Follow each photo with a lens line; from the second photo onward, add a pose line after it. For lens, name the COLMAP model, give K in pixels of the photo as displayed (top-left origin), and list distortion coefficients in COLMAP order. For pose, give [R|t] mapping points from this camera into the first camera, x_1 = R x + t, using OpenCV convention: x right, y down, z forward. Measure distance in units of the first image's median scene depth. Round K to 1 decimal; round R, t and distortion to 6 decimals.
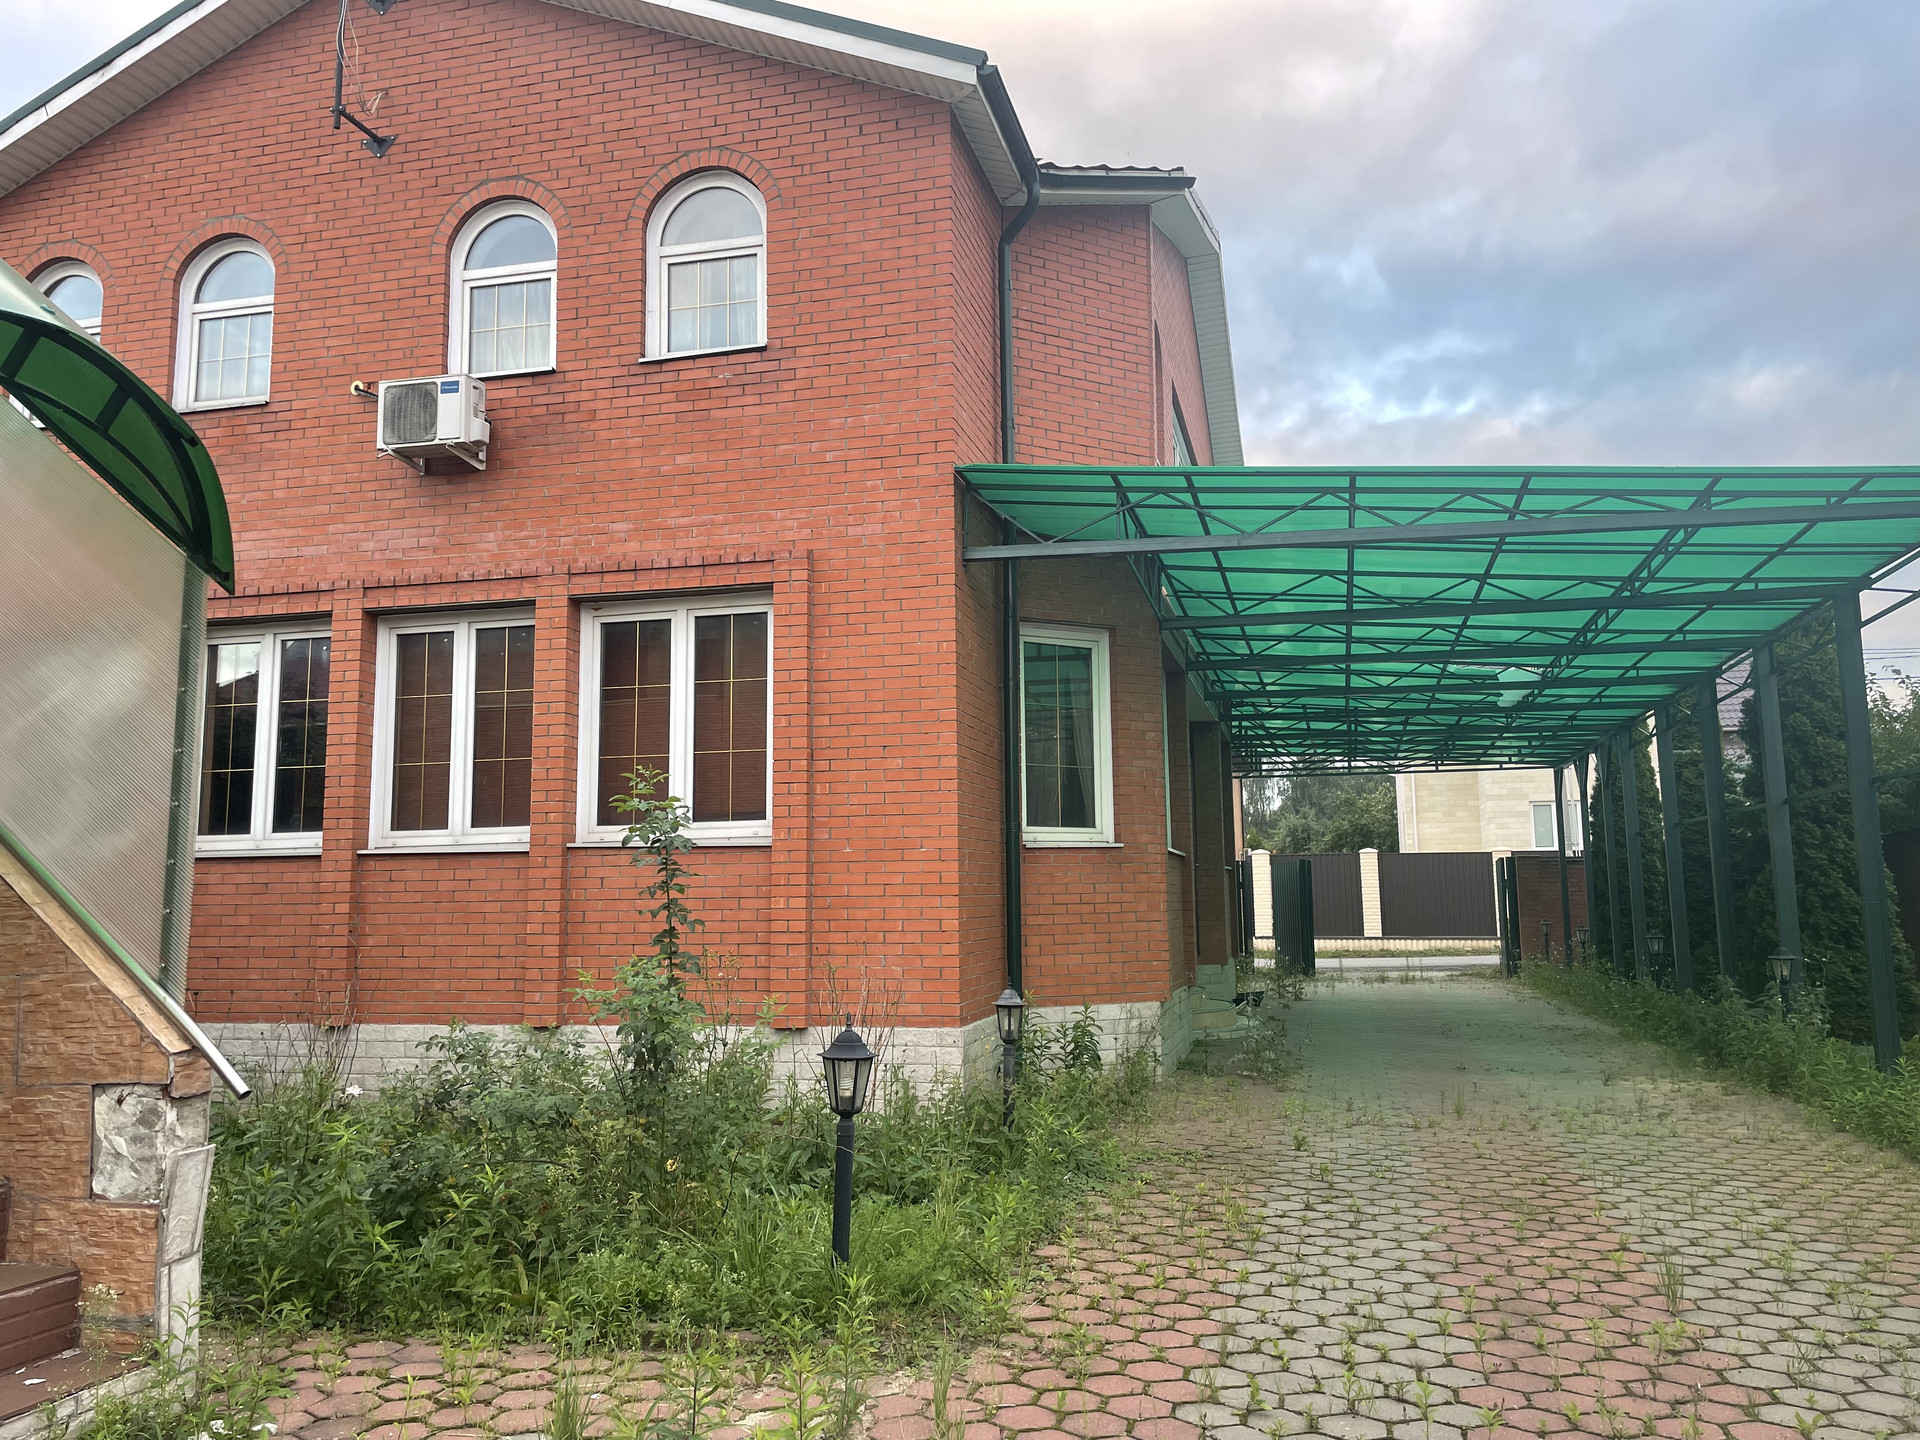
lens RADIAL K [[1459.5, 0, 963.7], [0, 1459.5, 718.2], [0, 0, 1]] dist [0.076108, -0.080260]
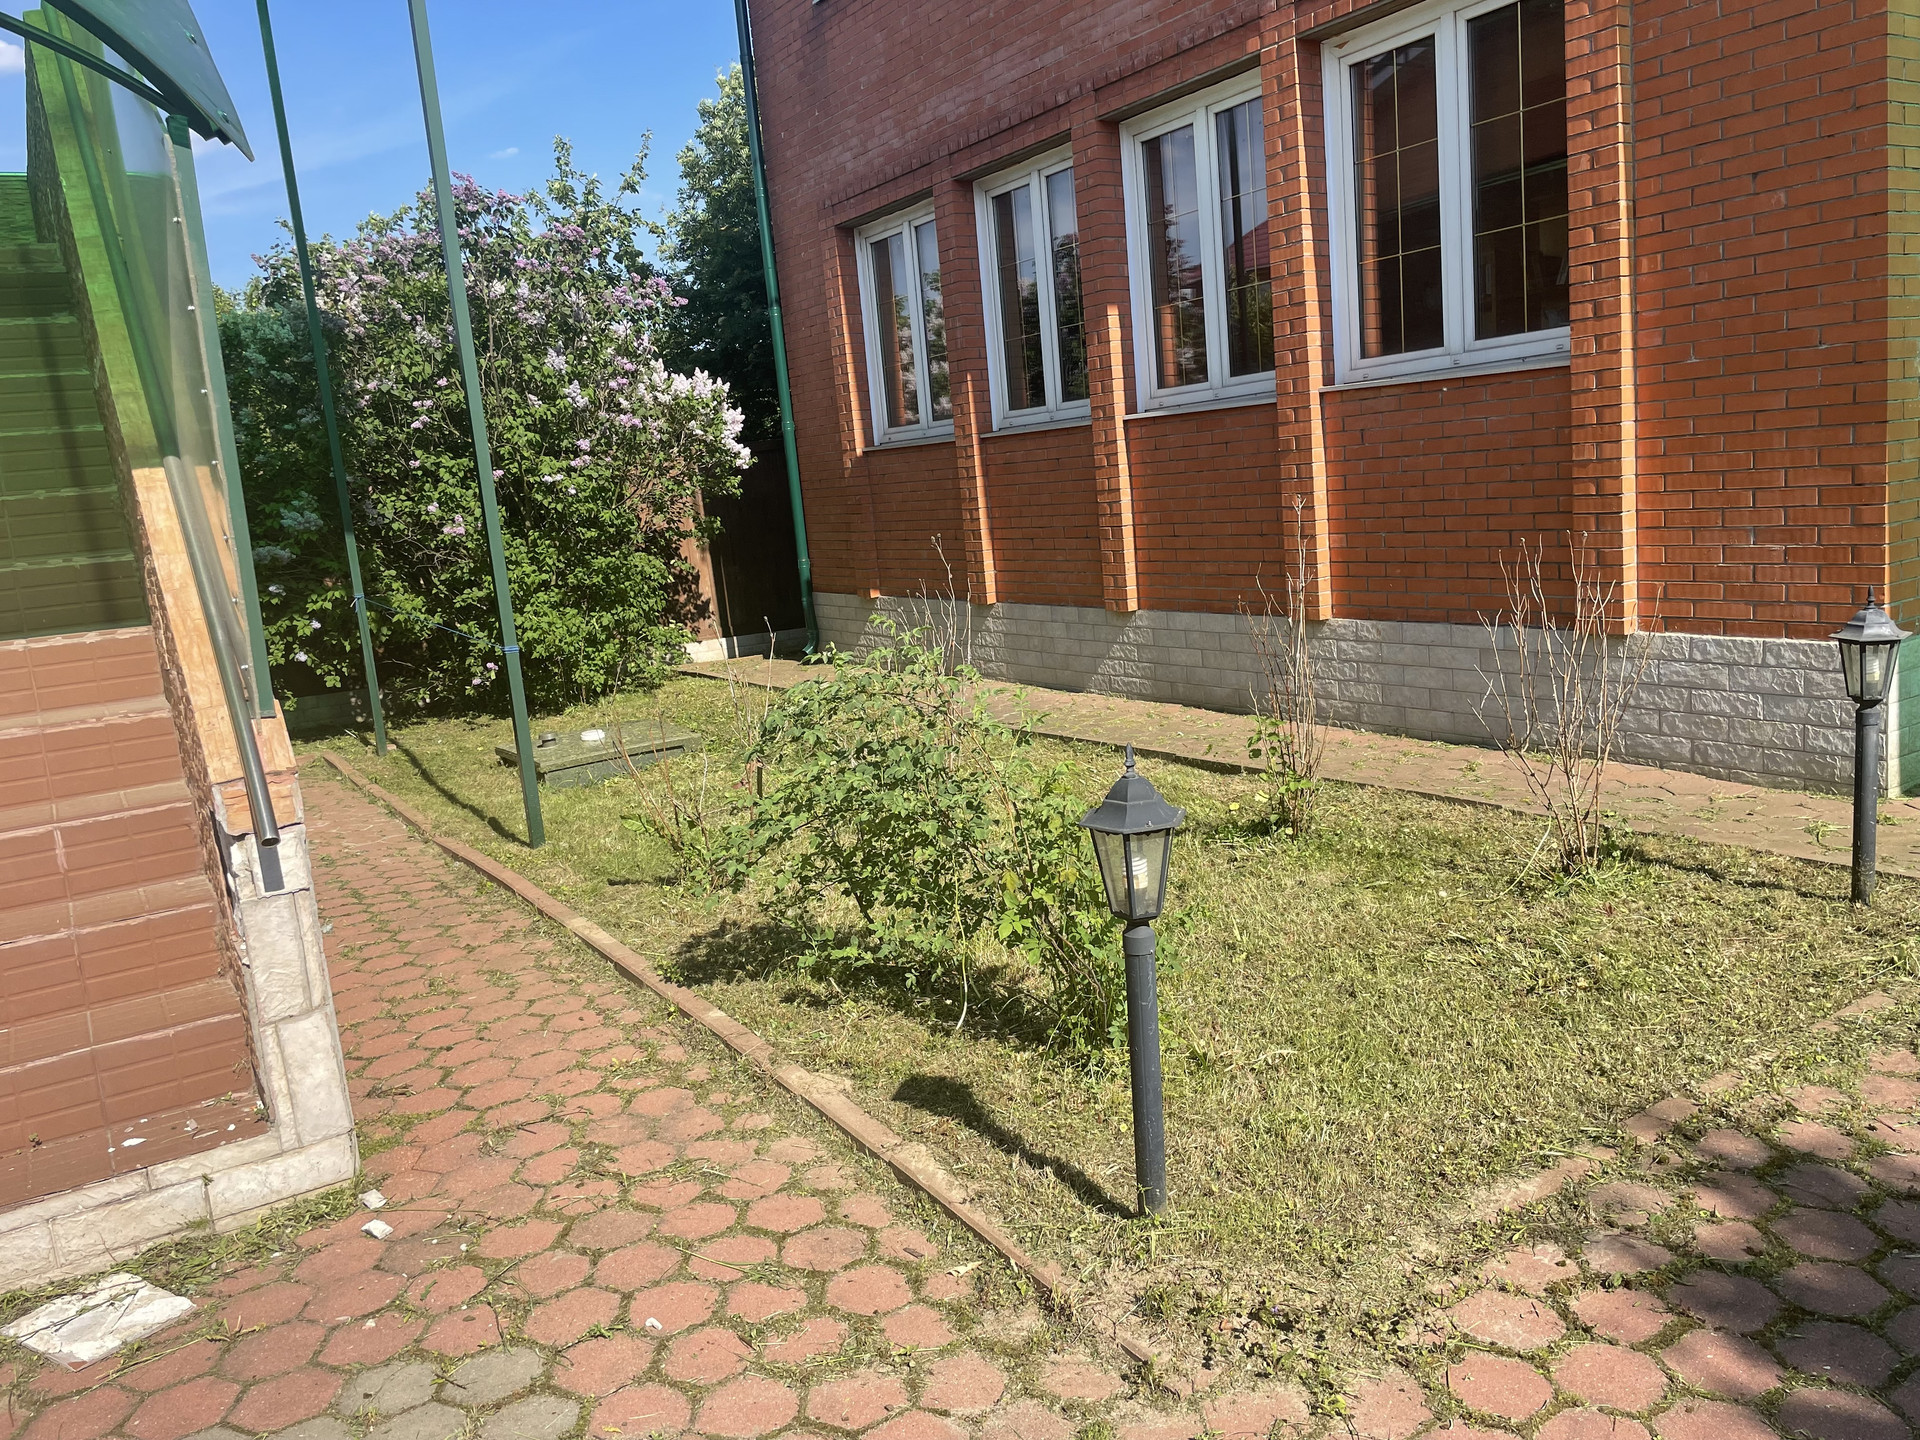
lens RADIAL K [[1459.5, 0, 958.2], [0, 1459.5, 710.1], [0, 0, 1]] dist [0.076108, -0.080260]
pose [[0.731672, 0.058306, -0.679159, 0.123293], [0.160815, 0.953447, 0.255103, 0.019955], [0.662416, -0.295871, 0.688234, 0.299684]]
